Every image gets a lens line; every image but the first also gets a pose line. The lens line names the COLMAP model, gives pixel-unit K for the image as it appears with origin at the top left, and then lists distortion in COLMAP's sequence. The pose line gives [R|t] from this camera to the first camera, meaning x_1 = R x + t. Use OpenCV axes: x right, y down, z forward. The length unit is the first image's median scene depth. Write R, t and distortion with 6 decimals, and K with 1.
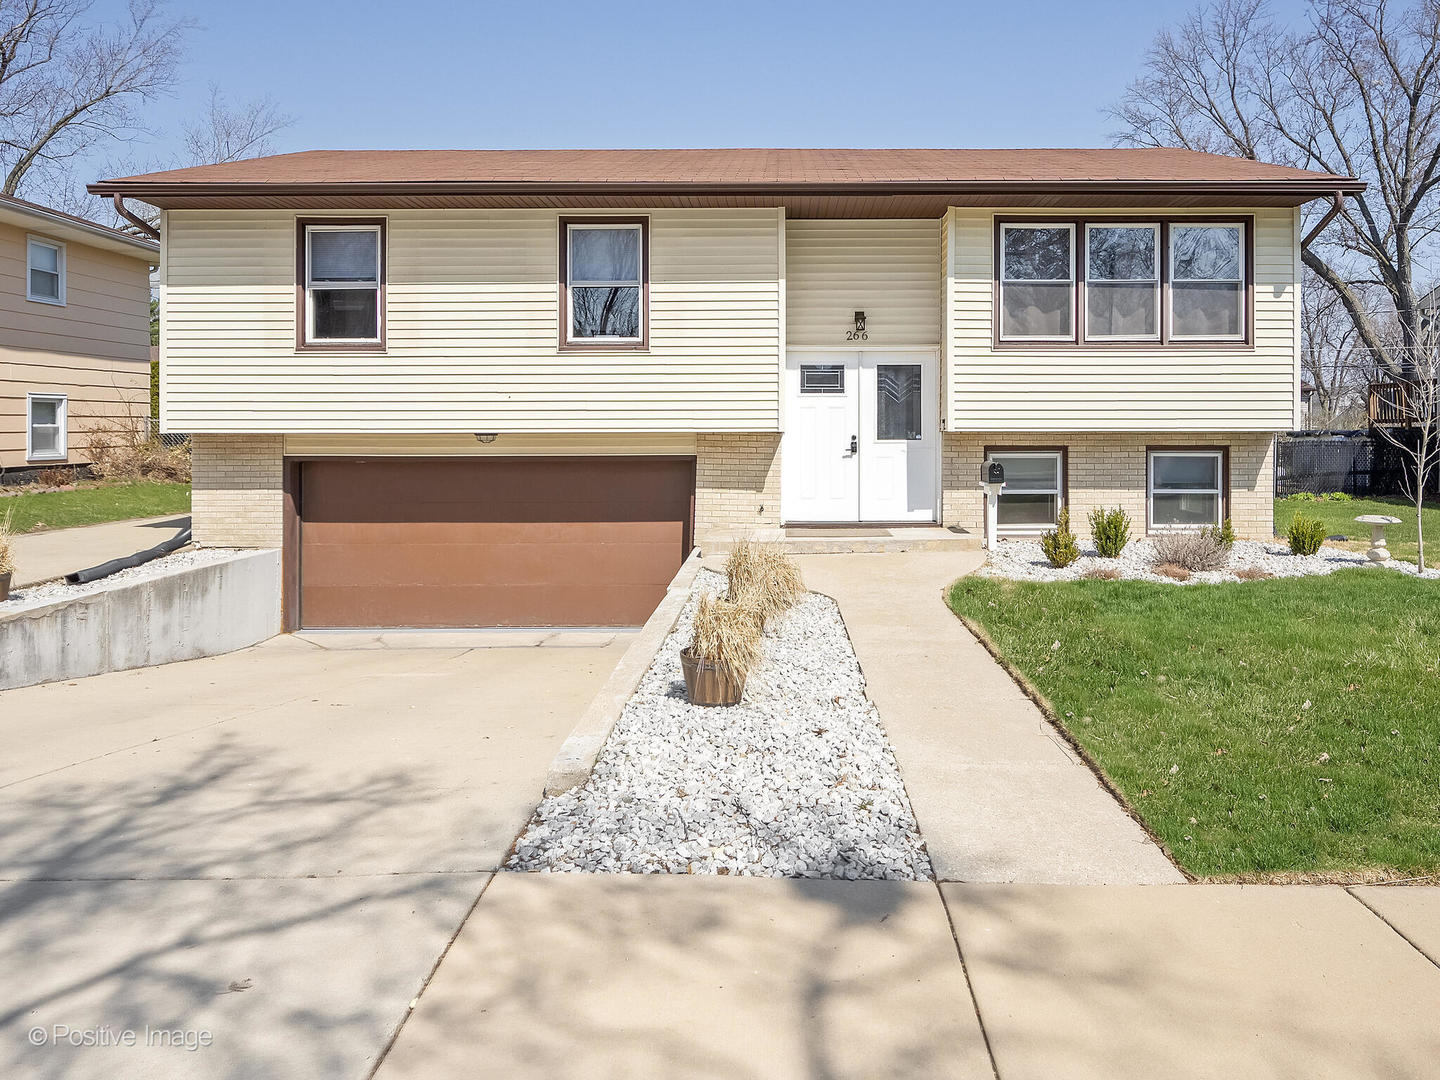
lens RADIAL K [[939.2, 0, 727.8], [0, 939.2, 442.0], [0, 0, 1]] dist [0.008997, -0.002638]
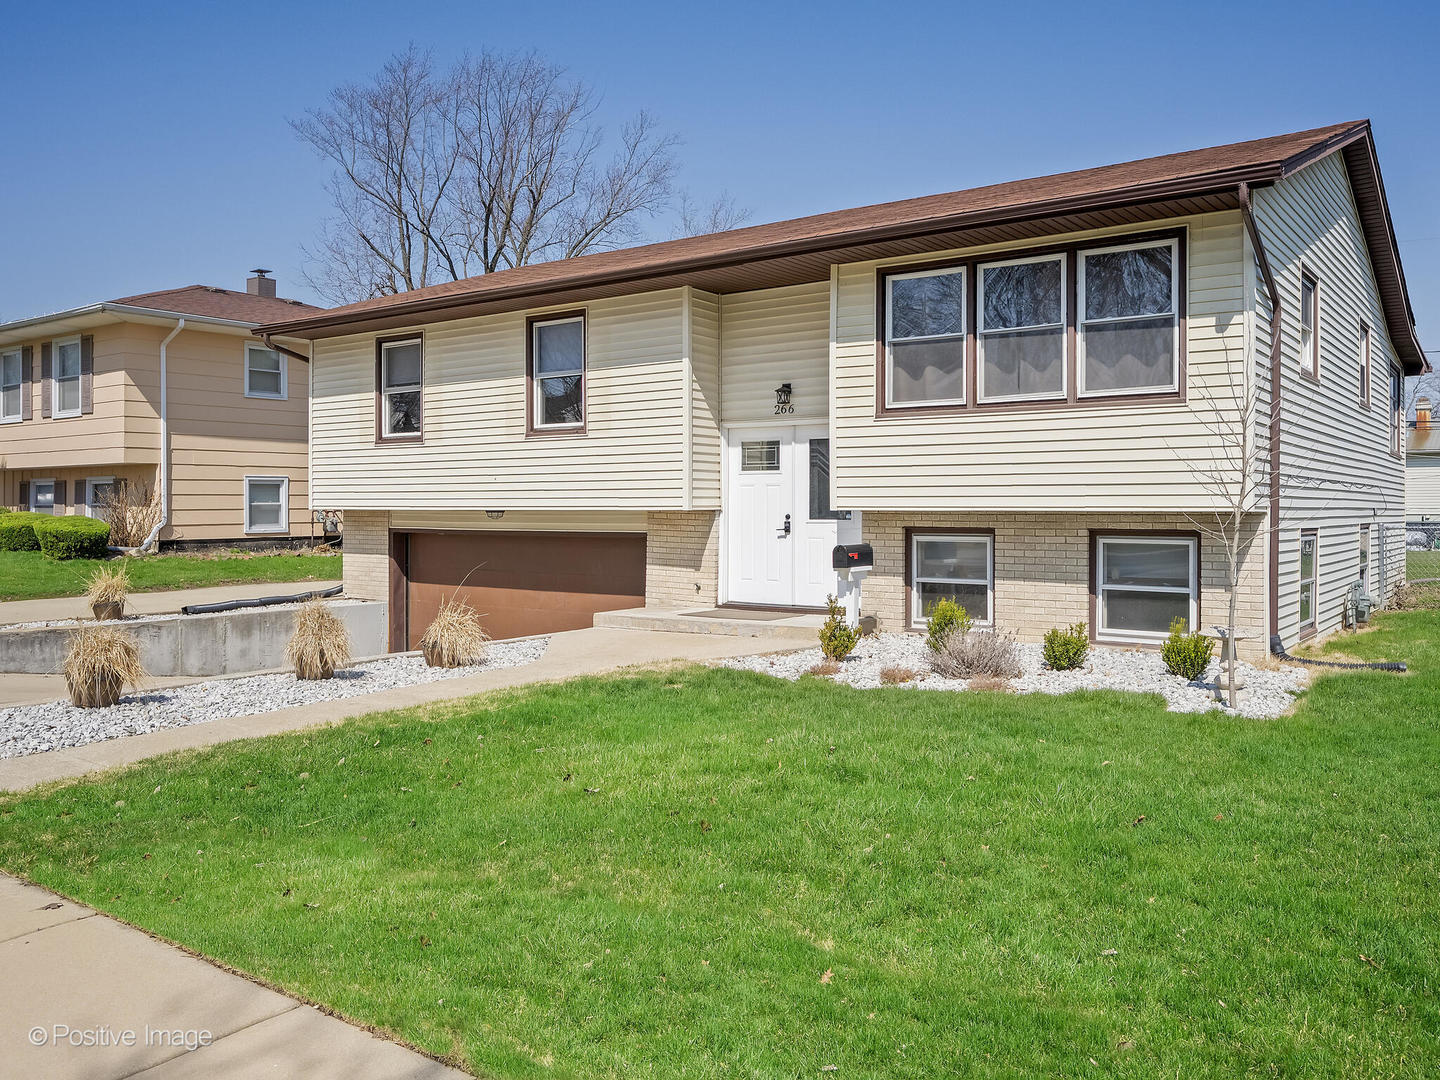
lens RADIAL K [[1149.2, 0, 720.5], [0, 1149.2, 525.0], [0, 0, 1]] dist [0.068070, 0.005166]
pose [[0.809573, 0.011190, -0.586913, 0.774569], [-0.006759, 0.999930, 0.009741, -0.007226], [0.586981, -0.003919, 0.809591, 0.023301]]
